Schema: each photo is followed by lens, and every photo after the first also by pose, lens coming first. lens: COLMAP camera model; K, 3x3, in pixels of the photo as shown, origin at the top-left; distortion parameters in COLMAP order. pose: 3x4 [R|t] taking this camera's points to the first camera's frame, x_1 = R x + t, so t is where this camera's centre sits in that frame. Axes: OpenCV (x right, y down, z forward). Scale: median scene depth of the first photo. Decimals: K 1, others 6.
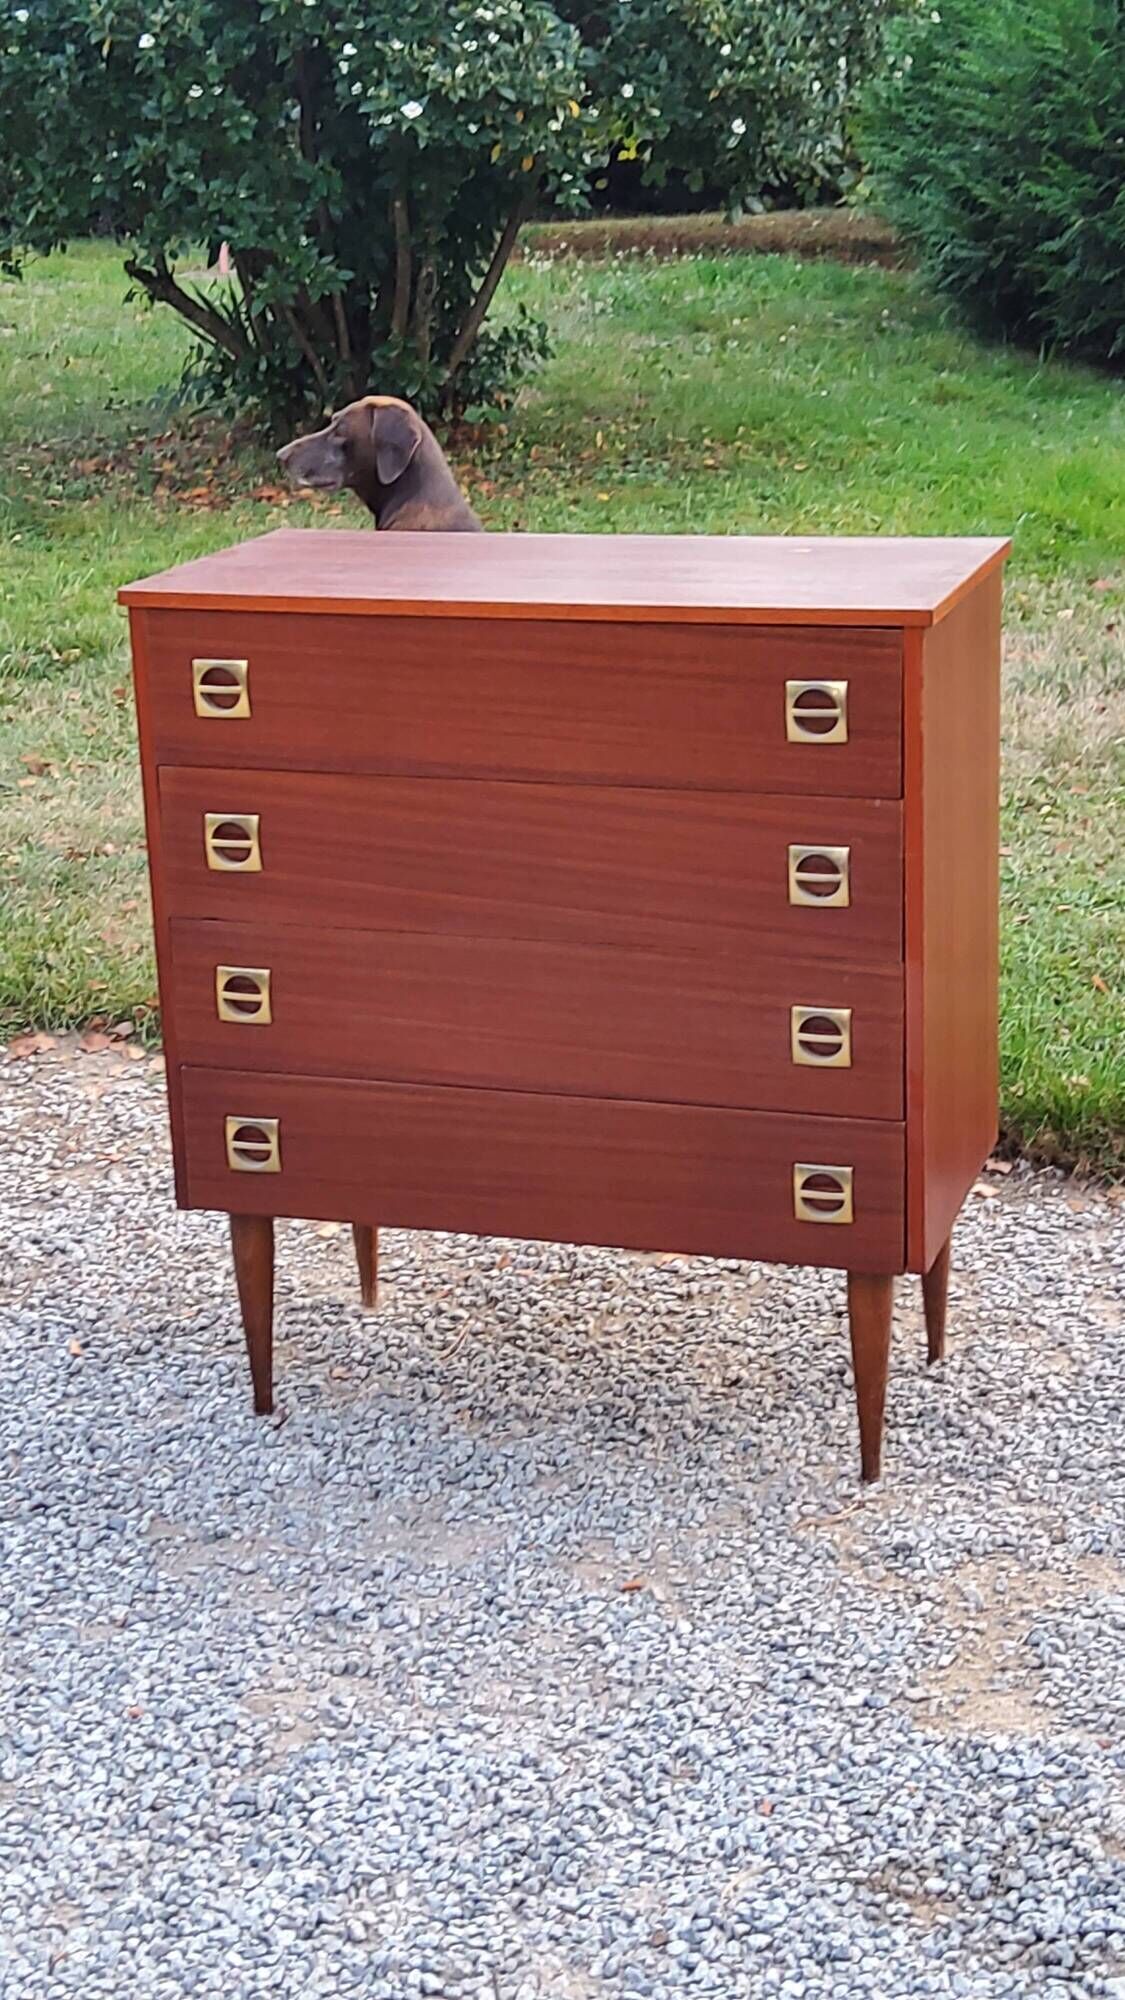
lens RADIAL K [[2959.8, 0, 561.5], [0, 2959.8, 986.7], [0, 0, 1]] dist [0.191917, -0.595170]
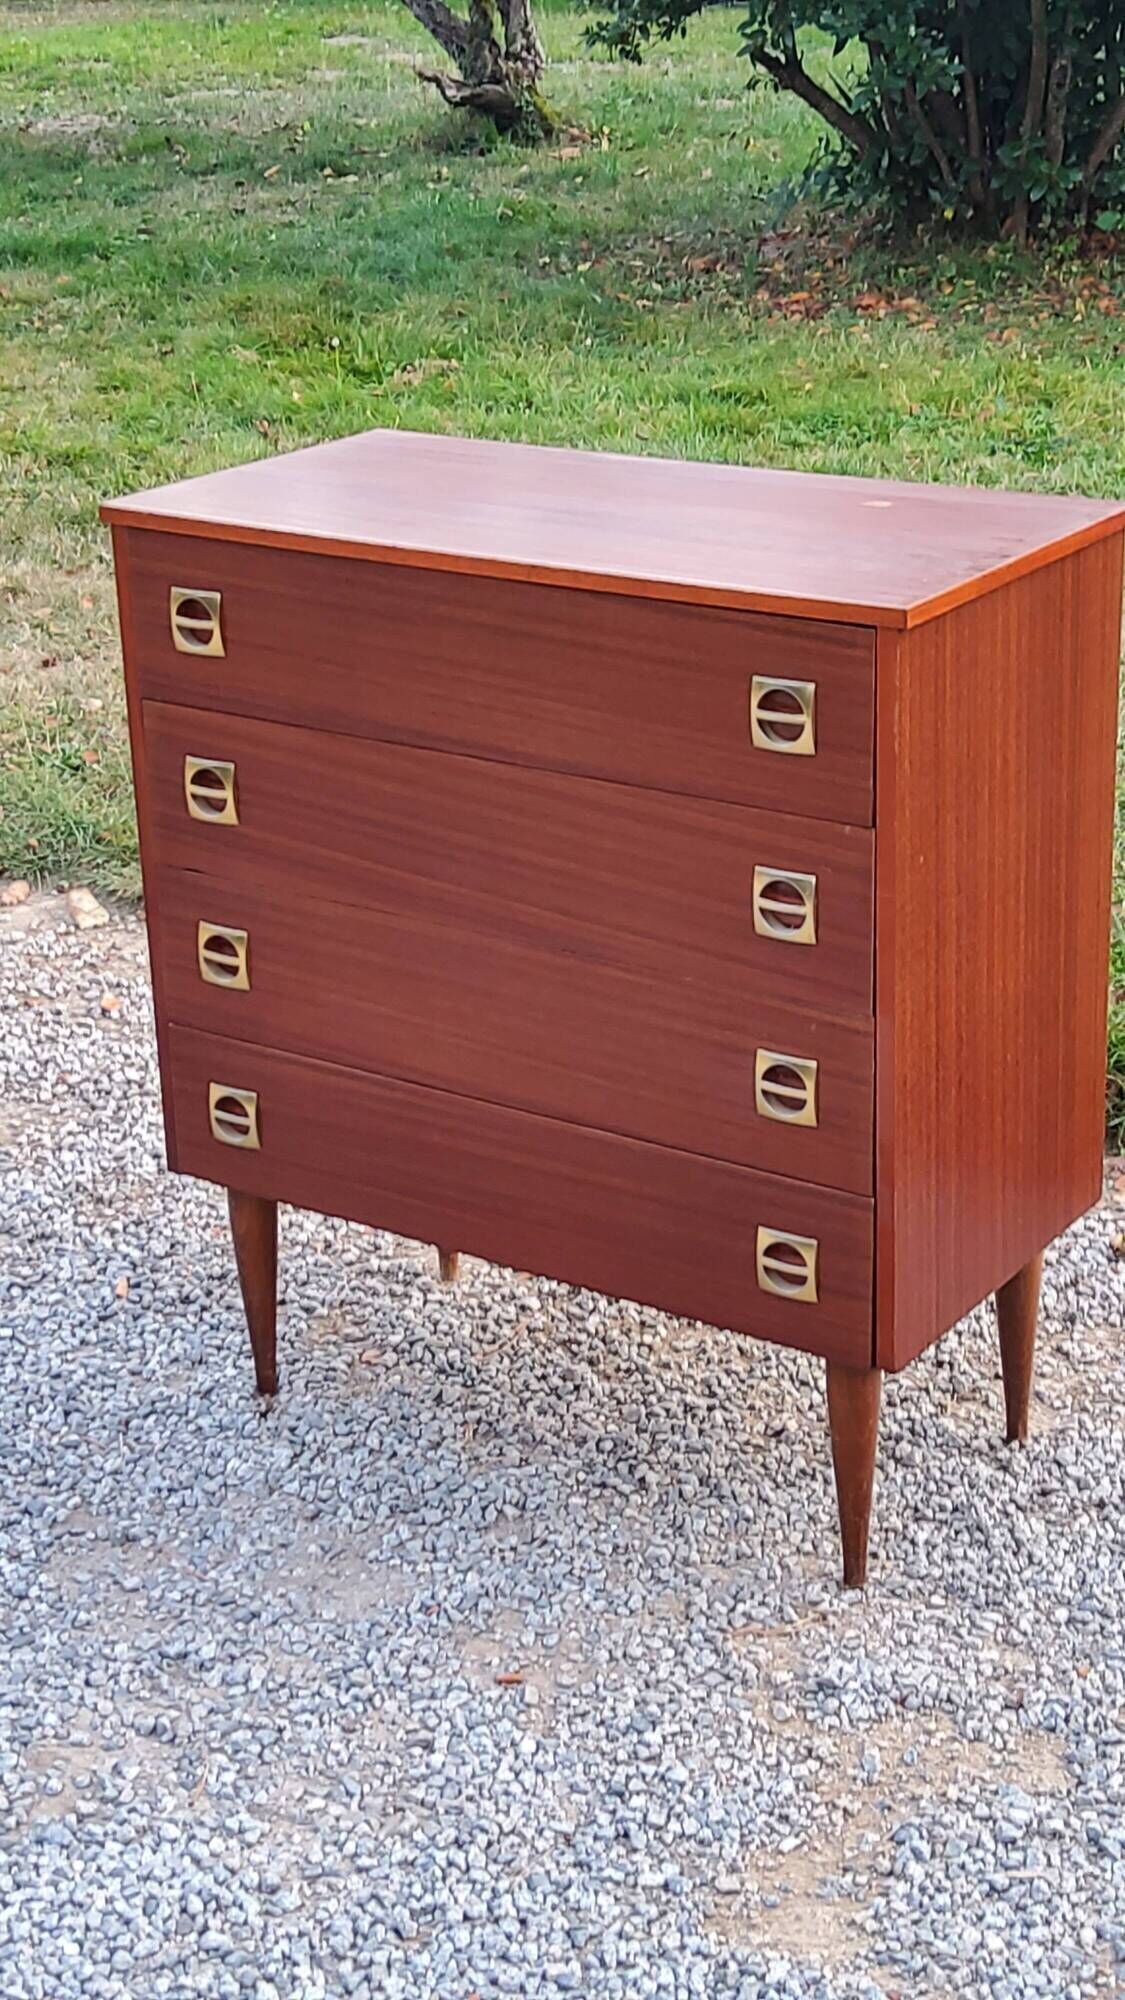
lens RADIAL K [[2969.9, 0, 559.6], [0, 2969.9, 967.2], [0, 0, 1]] dist [0.194821, -0.565784]
pose [[0.959742, 0.105109, -0.260474, 0.228038], [-0.086430, 0.992862, 0.082189, -0.077035], [0.267254, -0.056368, 0.961976, 0.145650]]
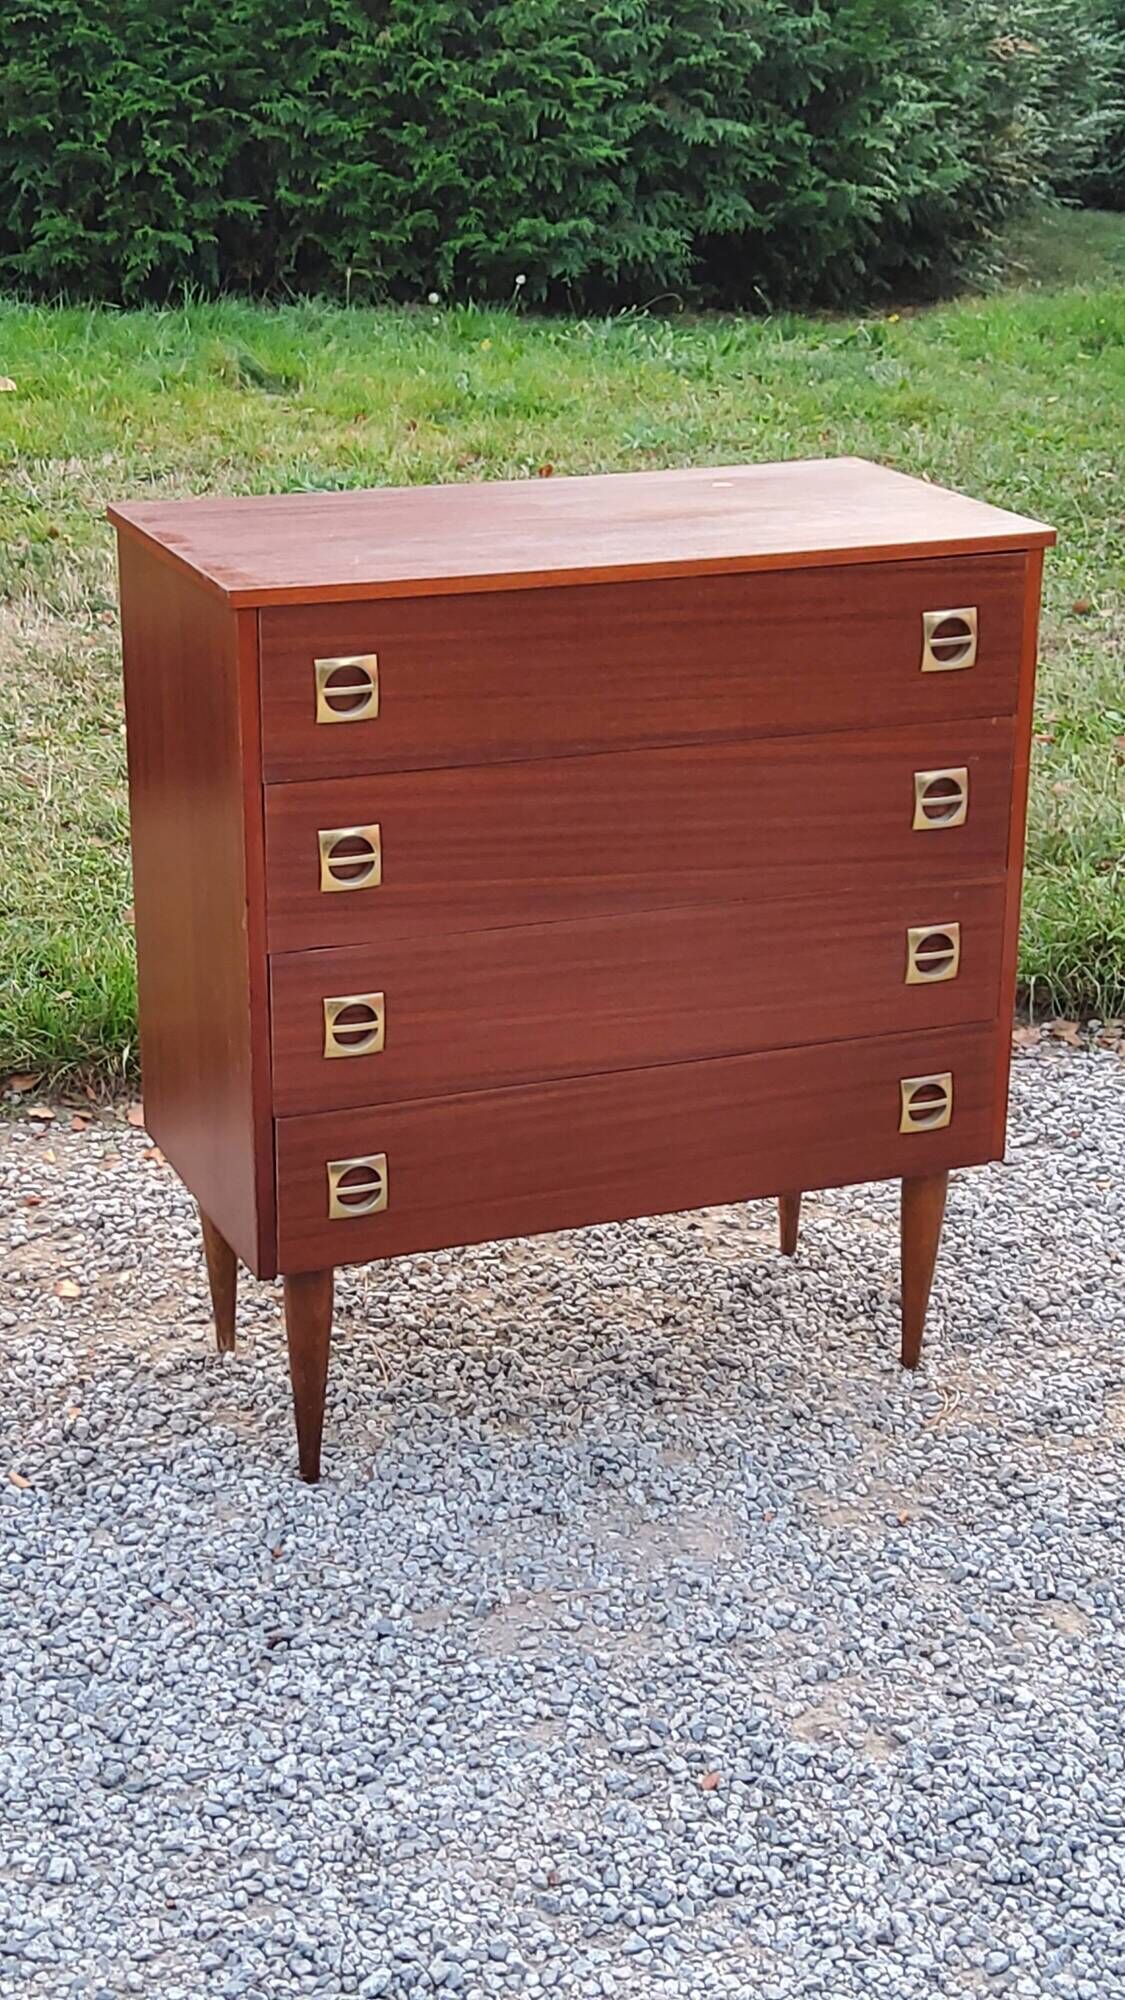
lens RADIAL K [[2966.7, 0, 563.0], [0, 2966.7, 975.0], [0, 0, 1]] dist [0.192108, -0.566086]
pose [[0.764609, -0.176933, 0.619732, -0.609444], [0.154107, 0.983877, 0.090763, -0.083277], [-0.625798, 0.026106, 0.779548, 0.253720]]
